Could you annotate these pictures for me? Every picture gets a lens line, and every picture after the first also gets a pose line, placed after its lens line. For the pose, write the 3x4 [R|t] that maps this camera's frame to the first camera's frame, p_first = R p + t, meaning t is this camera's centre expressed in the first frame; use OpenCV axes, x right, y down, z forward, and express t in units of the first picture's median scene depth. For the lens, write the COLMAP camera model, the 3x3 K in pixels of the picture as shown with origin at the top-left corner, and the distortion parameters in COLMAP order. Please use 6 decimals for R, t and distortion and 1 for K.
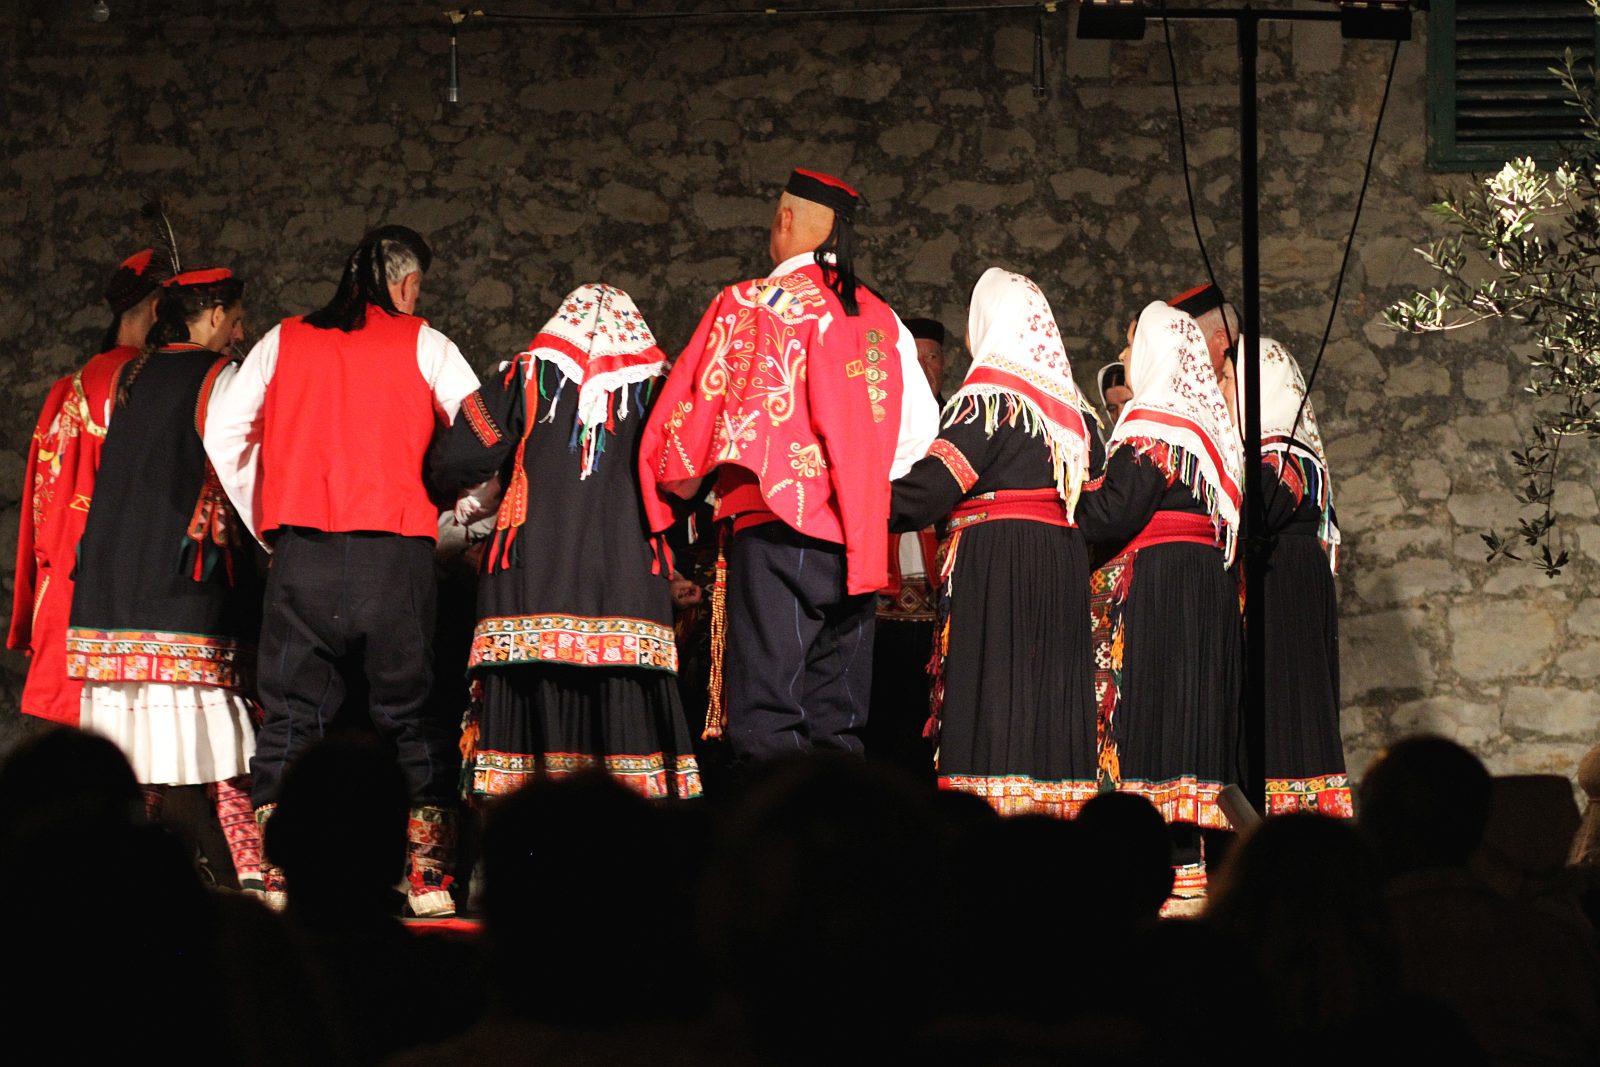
lens RADIAL K [[6072.7, 0, 800.1], [0, 6072.7, 536.5], [0, 0, 1]] dist [-0.085486, -1.263526]
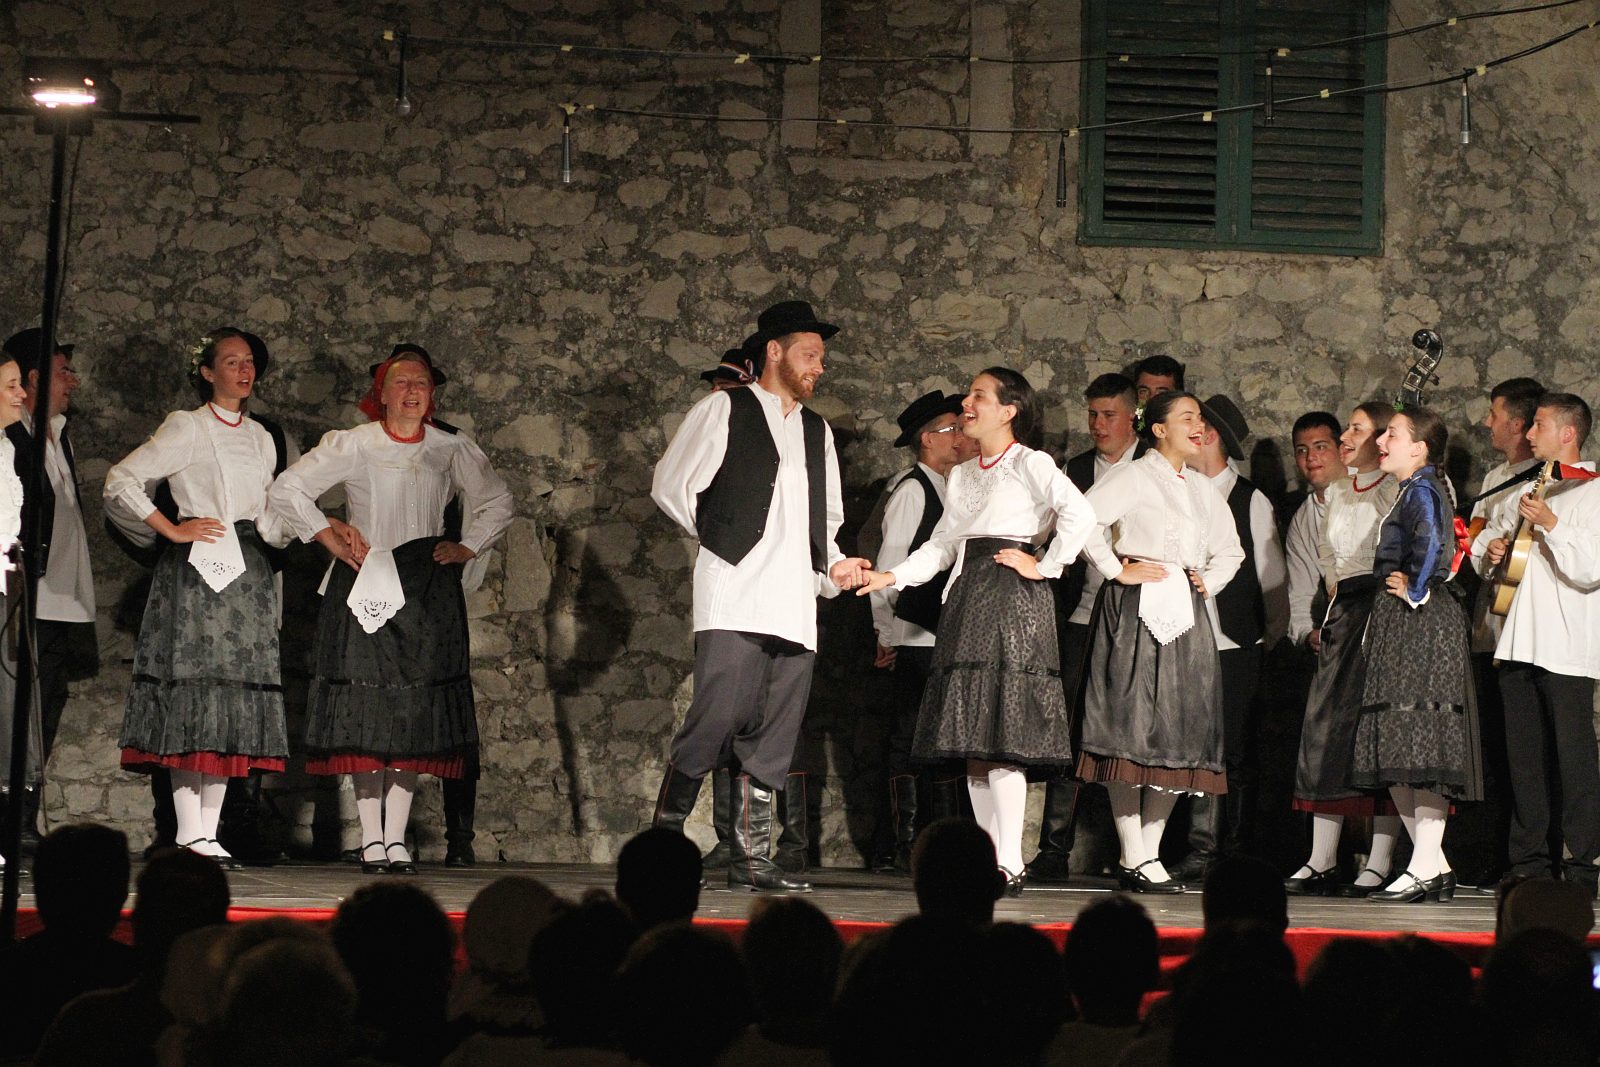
lens RADIAL K [[6072.7, 0, 800.1], [0, 6072.7, 536.5], [0, 0, 1]] dist [-0.085486, -1.263526]
pose [[0.918425, 0.024676, 0.394824, -0.405751], [-0.037321, 0.999006, 0.024379, -0.029252], [-0.393830, -0.037126, 0.918433, -0.071882]]
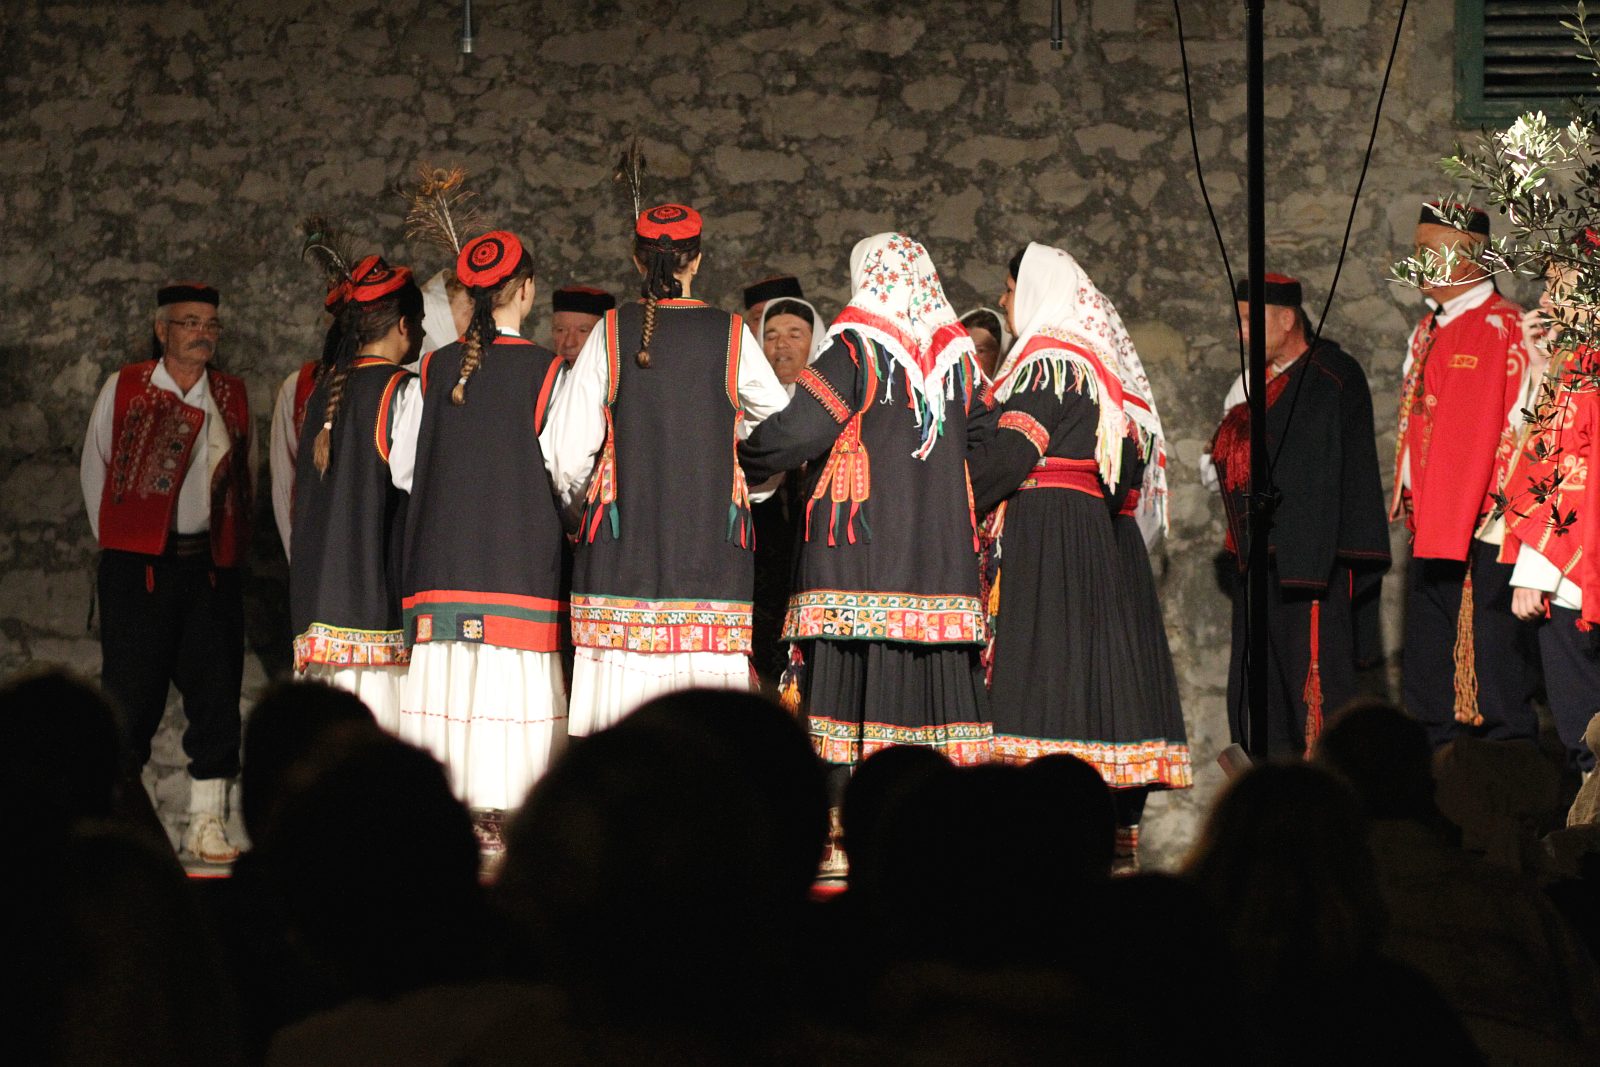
lens RADIAL K [[6072.7, 0, 800.1], [0, 6072.7, 536.5], [0, 0, 1]] dist [-0.085486, -1.263526]
pose [[0.999935, 0.005322, -0.010098, 0.006601], [-0.005255, 0.999964, 0.006591, 0.000571], [0.010132, -0.006538, 0.999927, 0.007109]]
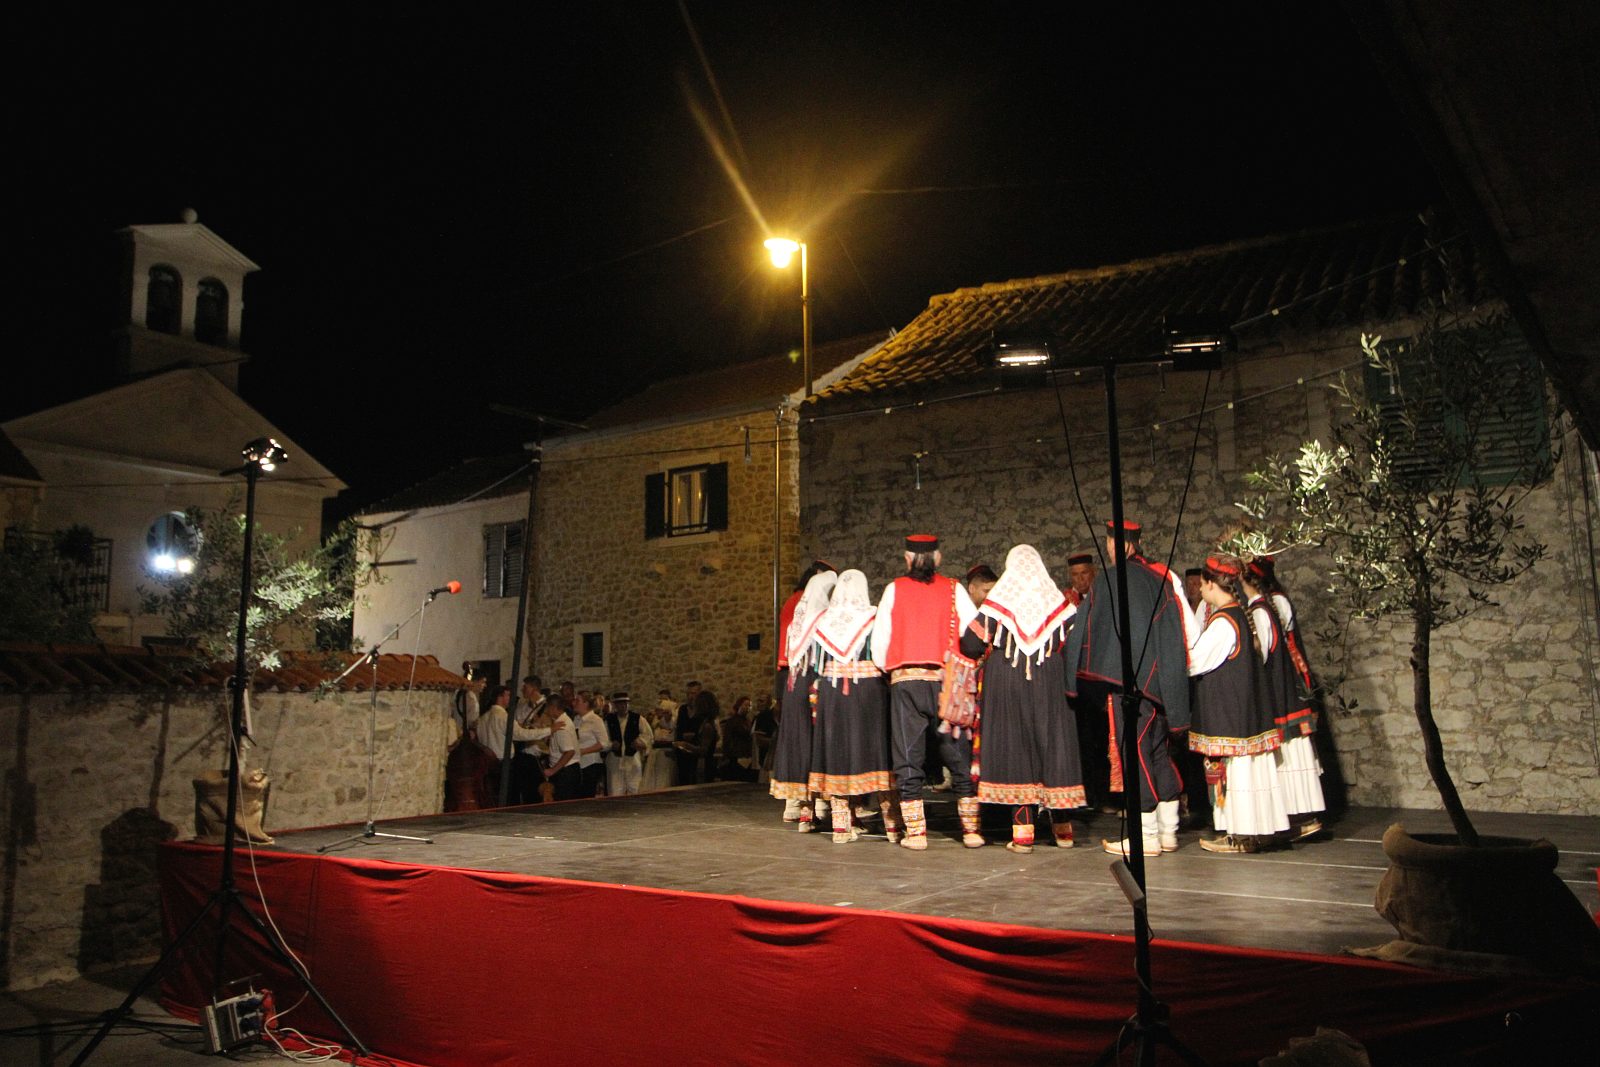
lens RADIAL K [[1258.2, 0, 803.3], [0, 1258.2, 527.6], [0, 0, 1]] dist [0.005281, 0.001790]
pose [[0.925315, -0.062608, -0.373995, 0.078518], [0.032835, 0.995800, -0.085461, -0.011495], [0.377775, 0.066799, 0.923485, 0.435492]]
